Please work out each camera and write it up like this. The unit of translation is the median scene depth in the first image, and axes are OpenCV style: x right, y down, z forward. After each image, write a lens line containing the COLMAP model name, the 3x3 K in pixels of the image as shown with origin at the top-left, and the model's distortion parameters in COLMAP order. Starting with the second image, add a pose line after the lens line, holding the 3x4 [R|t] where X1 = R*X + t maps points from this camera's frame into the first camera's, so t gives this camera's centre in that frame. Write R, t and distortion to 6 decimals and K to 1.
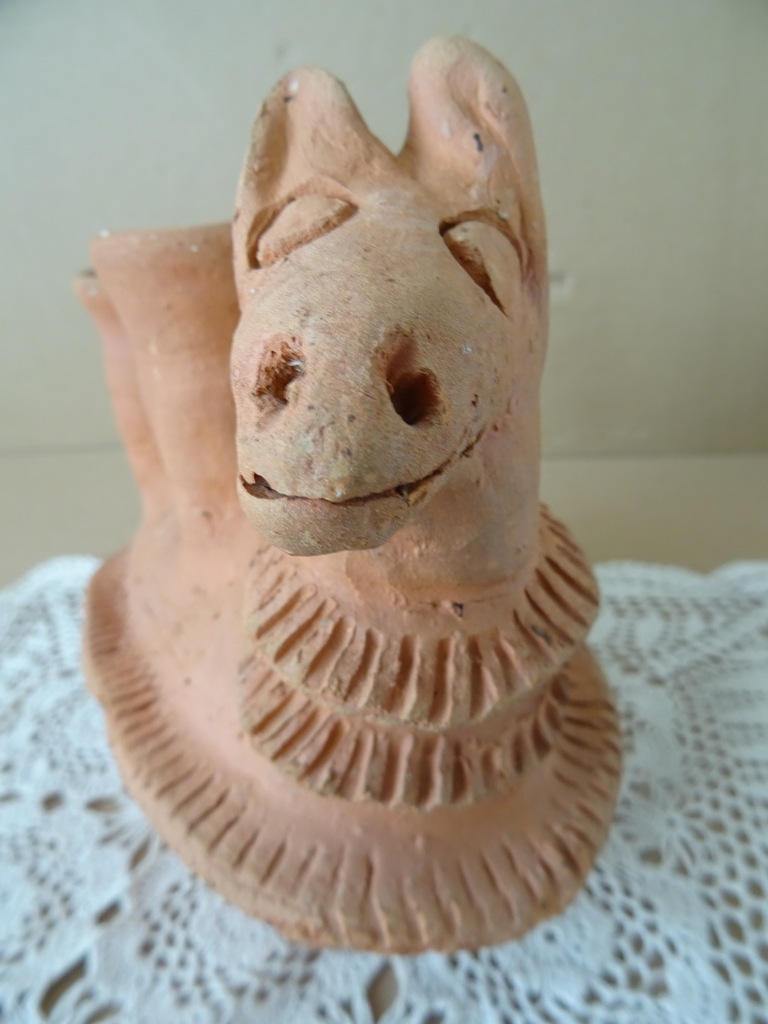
lens RADIAL K [[717.8, 0, 384.0], [0, 717.8, 512.0], [0, 0, 1]] dist [-0.009412, -0.008235]
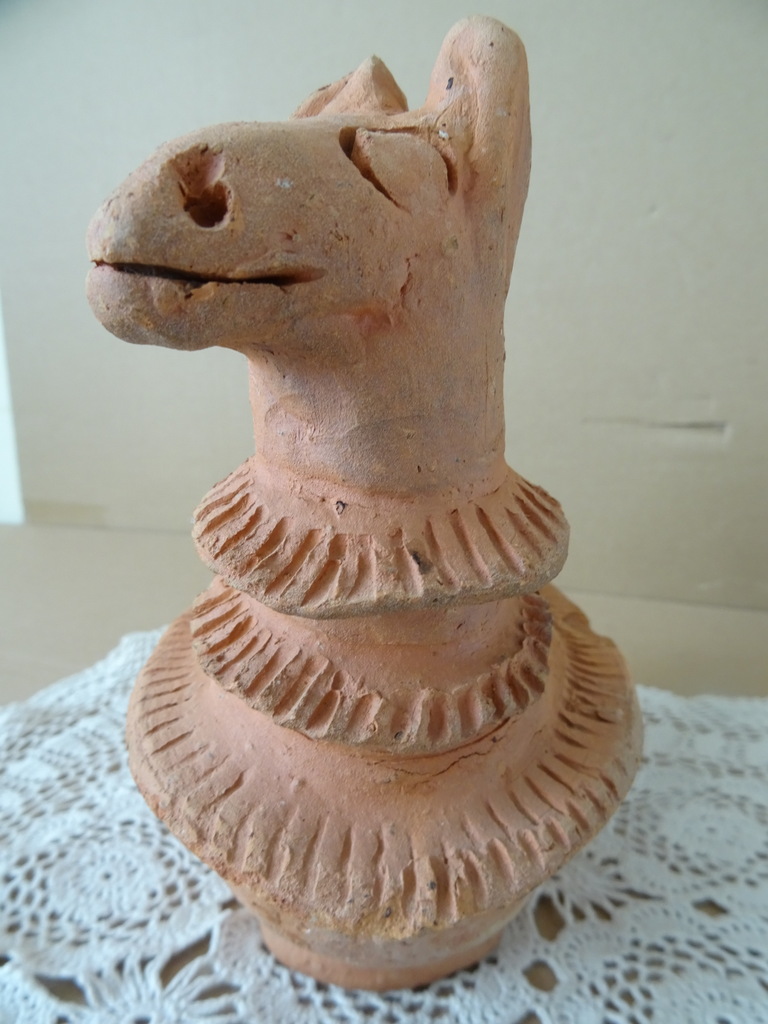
lens RADIAL K [[717.8, 0, 384.0], [0, 717.8, 512.0], [0, 0, 1]] dist [-0.009412, -0.008235]
pose [[0.845510, 0.198834, -0.495558, 0.580858], [-0.306660, 0.940582, -0.145825, 0.239793], [0.437118, 0.275264, 0.856246, 0.151771]]
